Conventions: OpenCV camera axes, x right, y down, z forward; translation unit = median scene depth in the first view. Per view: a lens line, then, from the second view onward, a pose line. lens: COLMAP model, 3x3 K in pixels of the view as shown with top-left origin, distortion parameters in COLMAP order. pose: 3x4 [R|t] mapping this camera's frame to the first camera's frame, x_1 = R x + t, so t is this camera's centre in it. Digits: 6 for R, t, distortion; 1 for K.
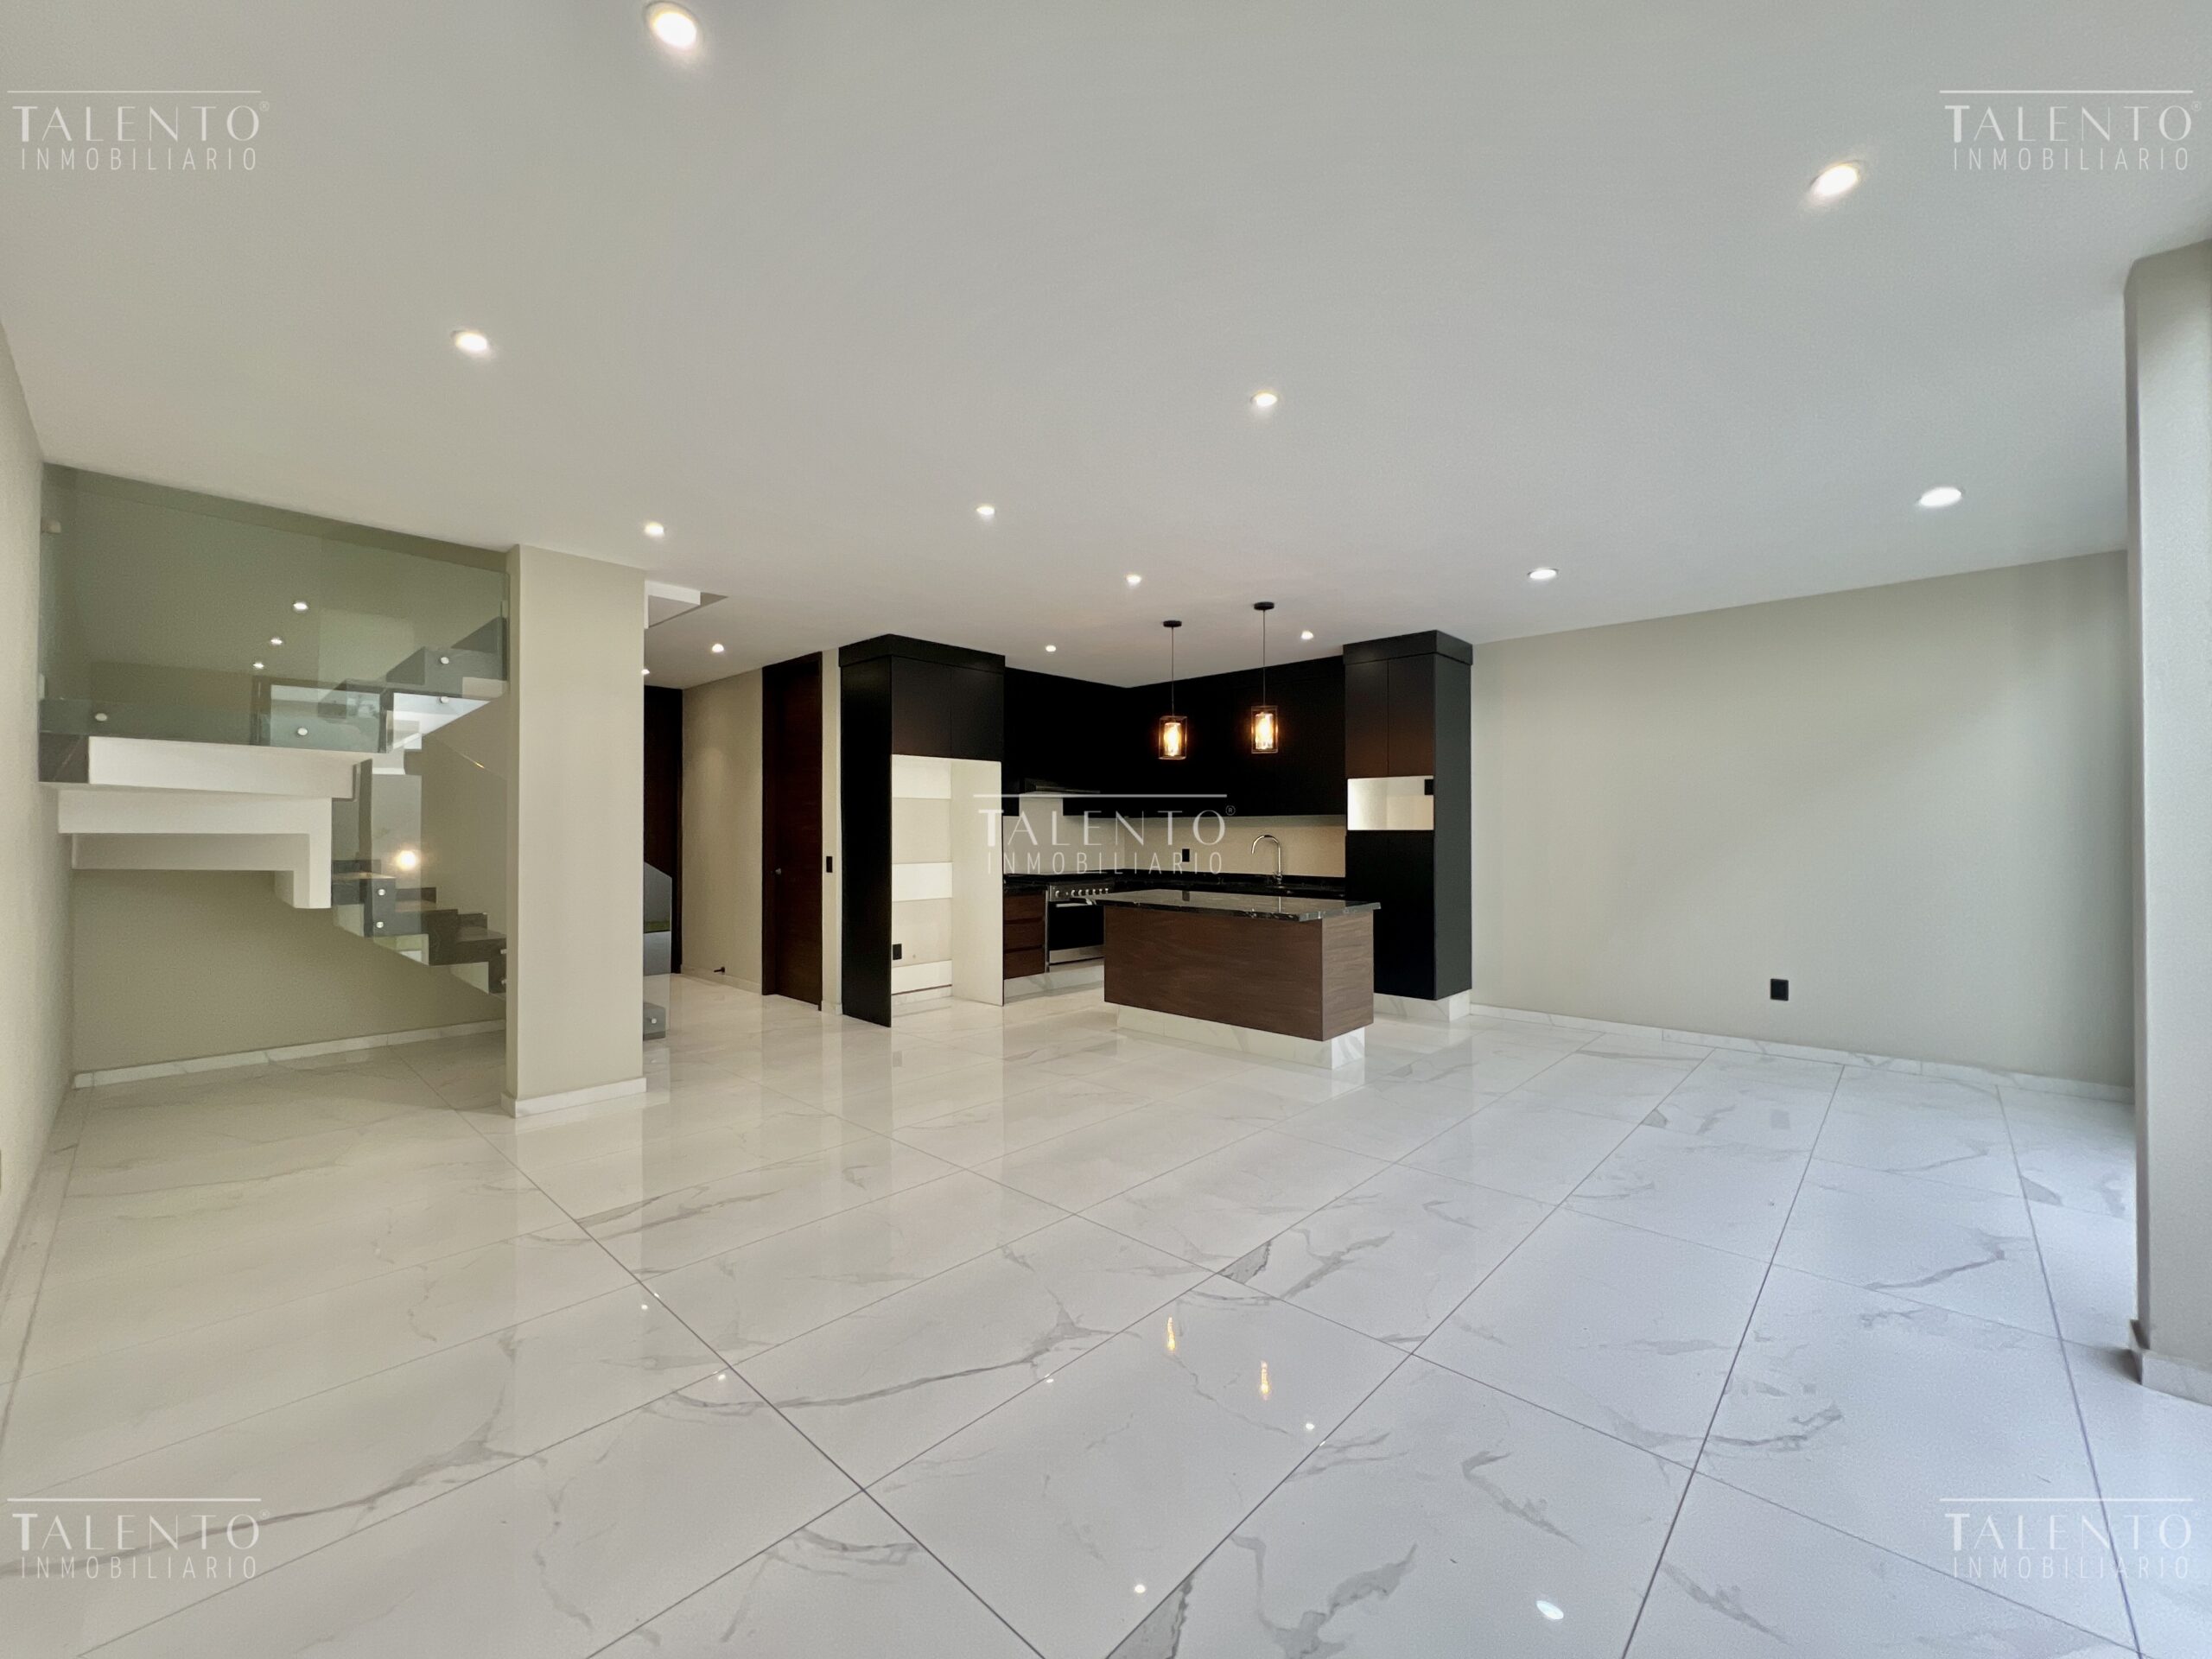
lens RADIAL K [[883.8, 0, 1100.7], [0, 883.8, 827.4], [0, 0, 1]] dist [-0.001541, -0.000084]
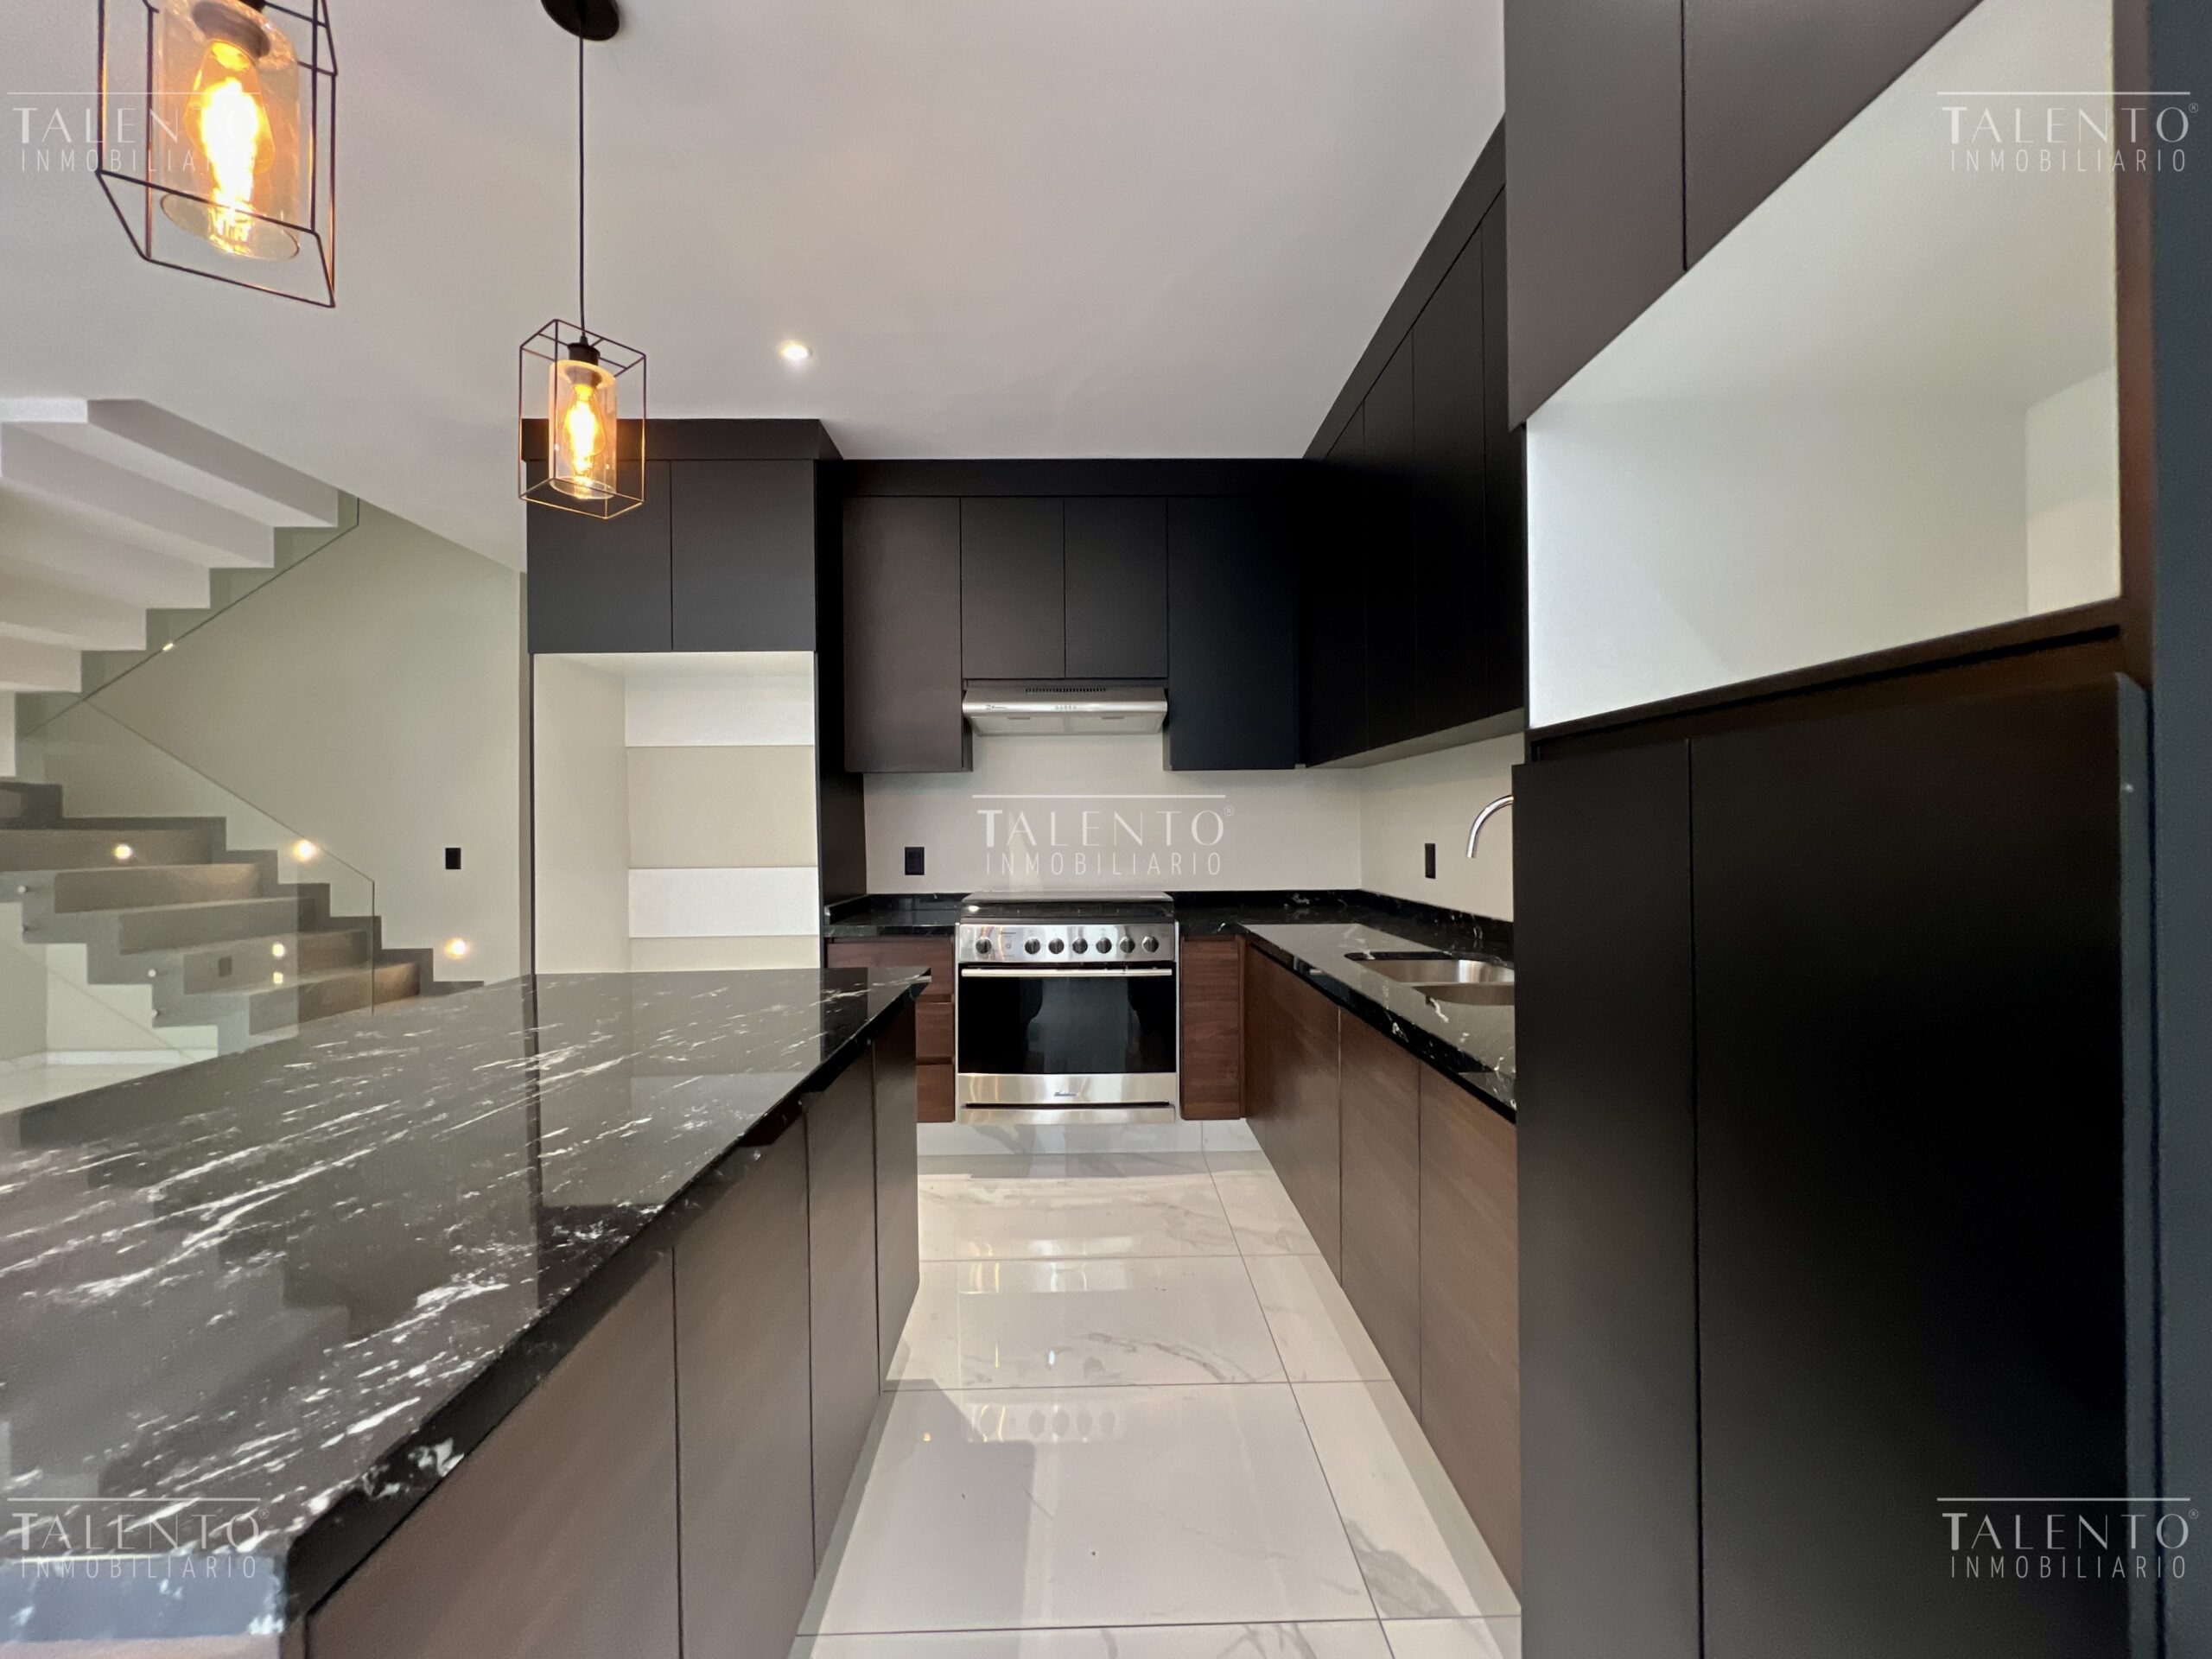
lens RADIAL K [[903.6, 0, 1106.0], [0, 903.6, 829.5], [0, 0, 1]] dist [-0.000048, 0.000009]
pose [[0.701169, -0.007425, -0.712956, 0.374579], [0.010941, 0.999940, 0.000346, 0.023709], [0.712911, -0.008043, 0.701208, 0.889547]]
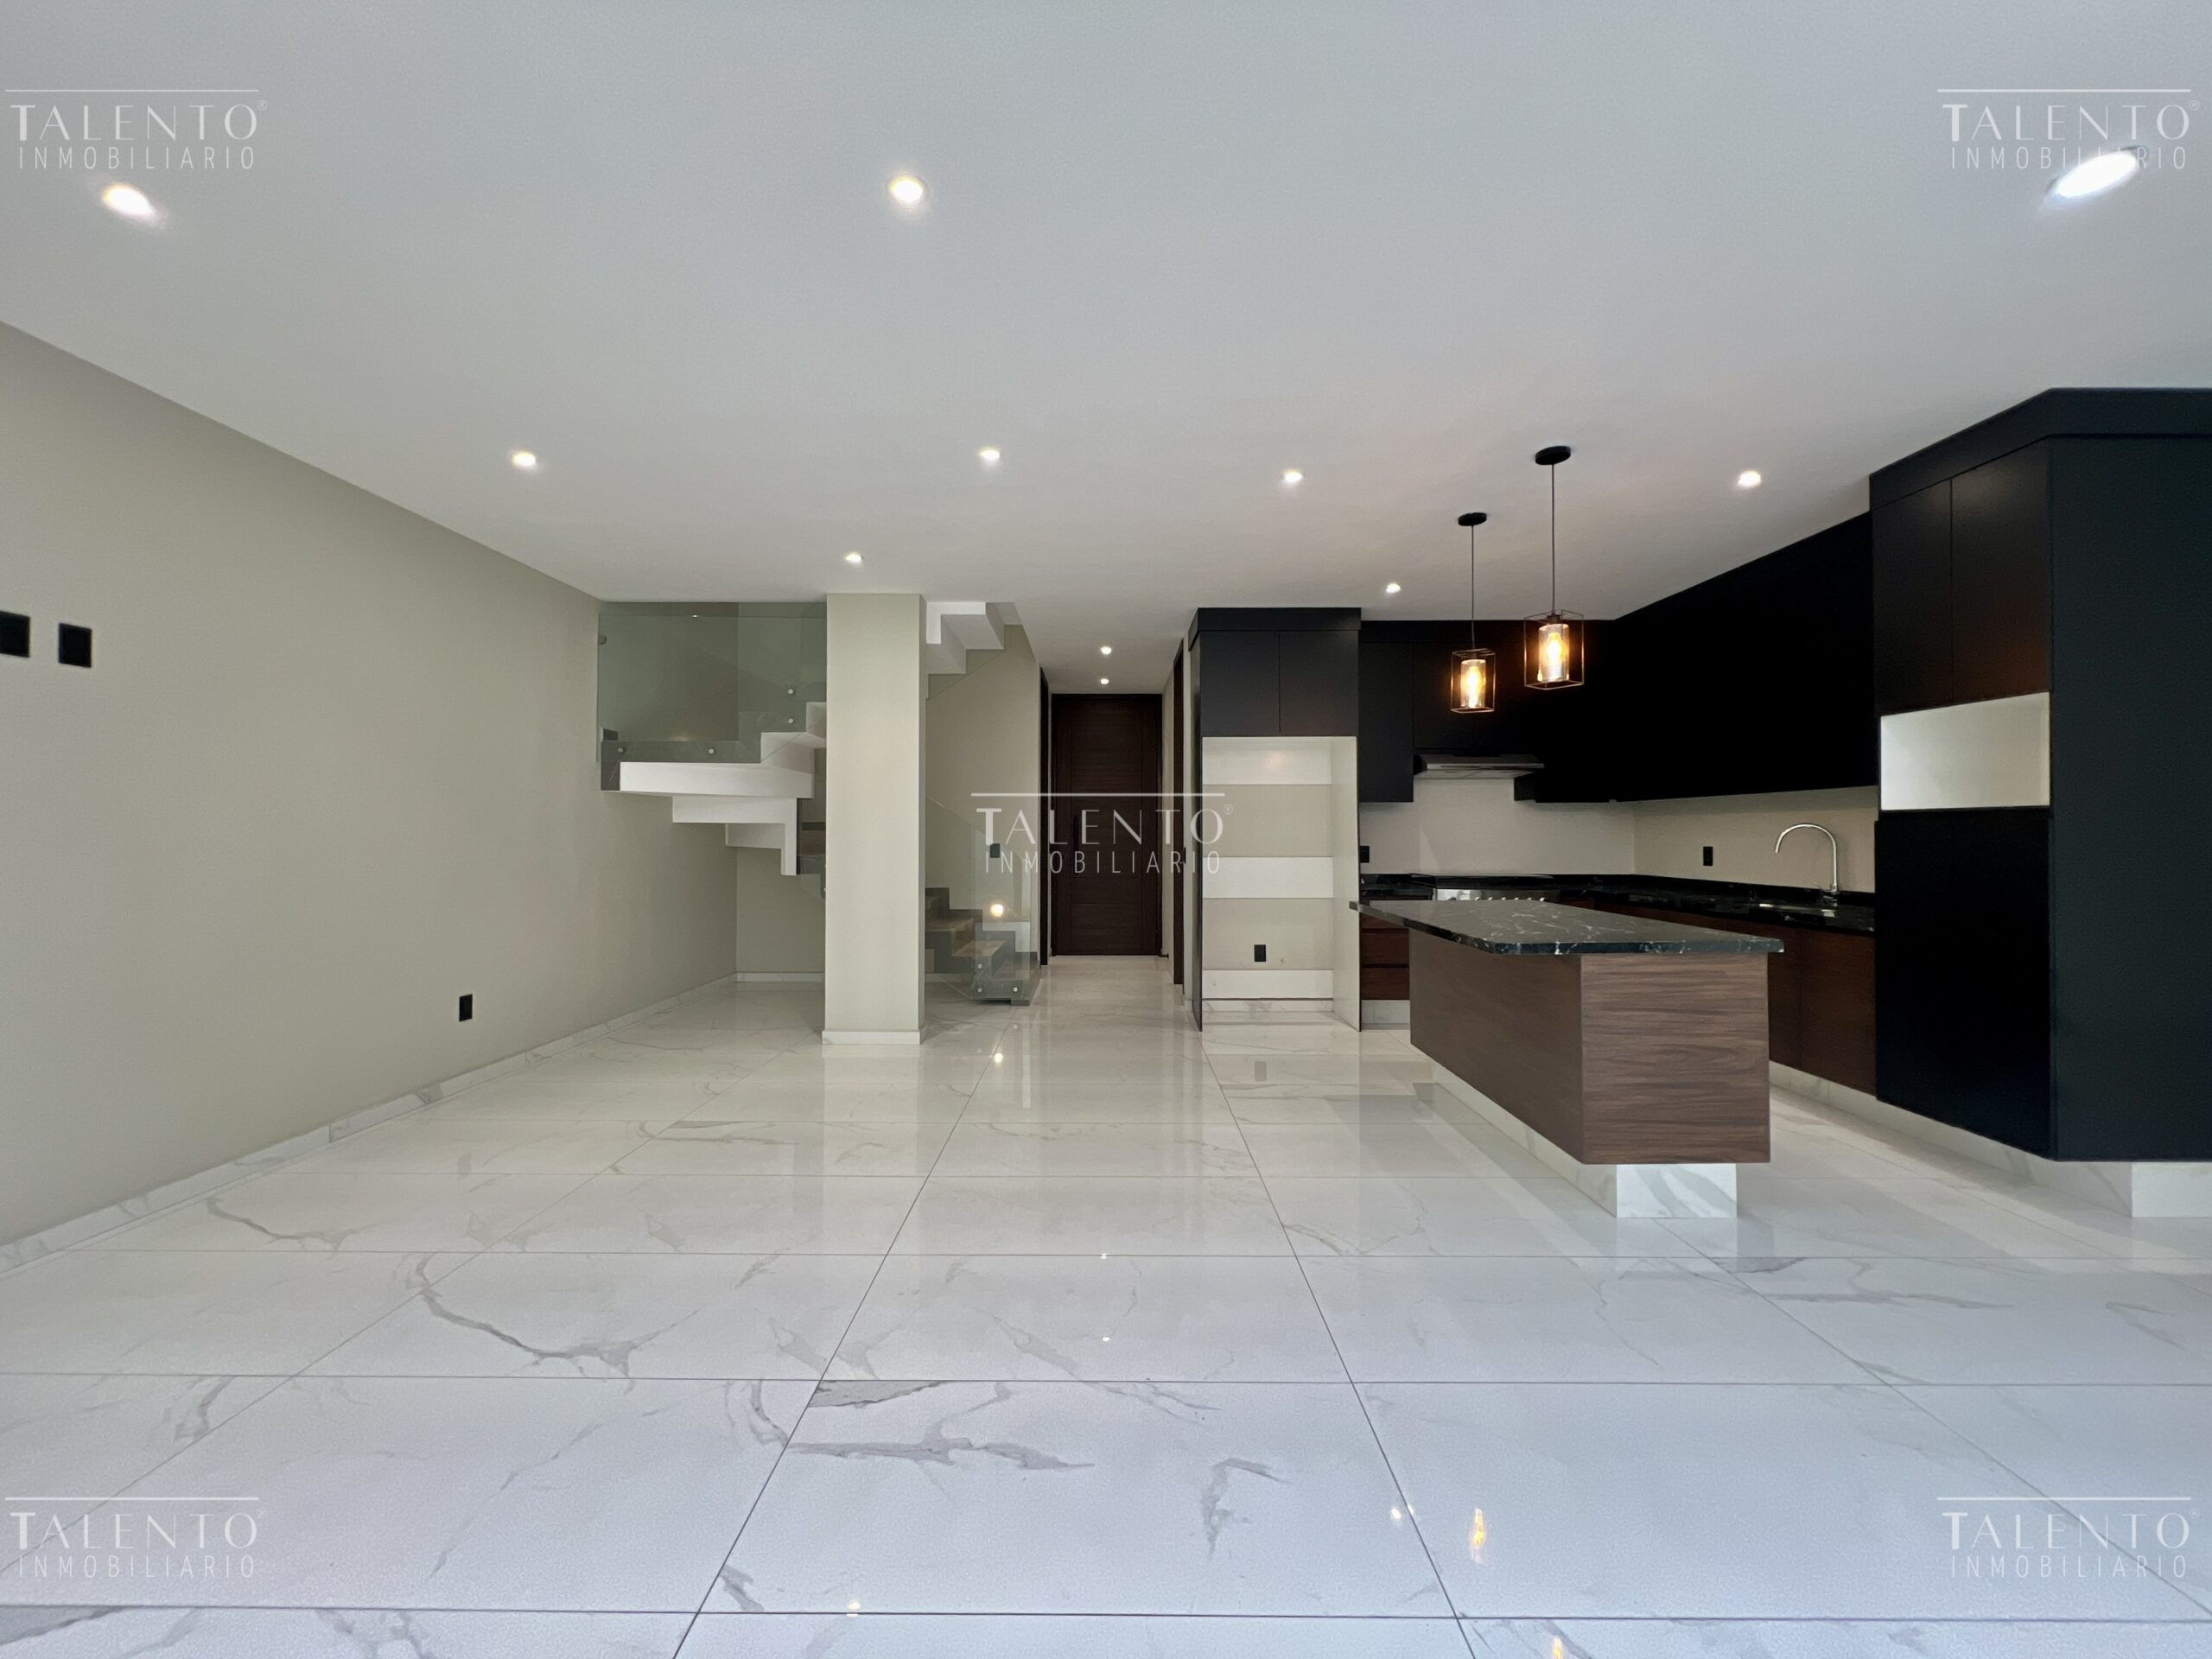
lens RADIAL K [[888.7, 0, 1101.0], [0, 888.7, 826.6], [0, 0, 1]] dist [-0.001455, -0.000180]
pose [[0.678946, -0.004701, -0.734174, 0.383996], [0.002917, 0.999989, -0.003705, 0.014867], [0.734183, 0.000374, 0.678952, 0.295781]]
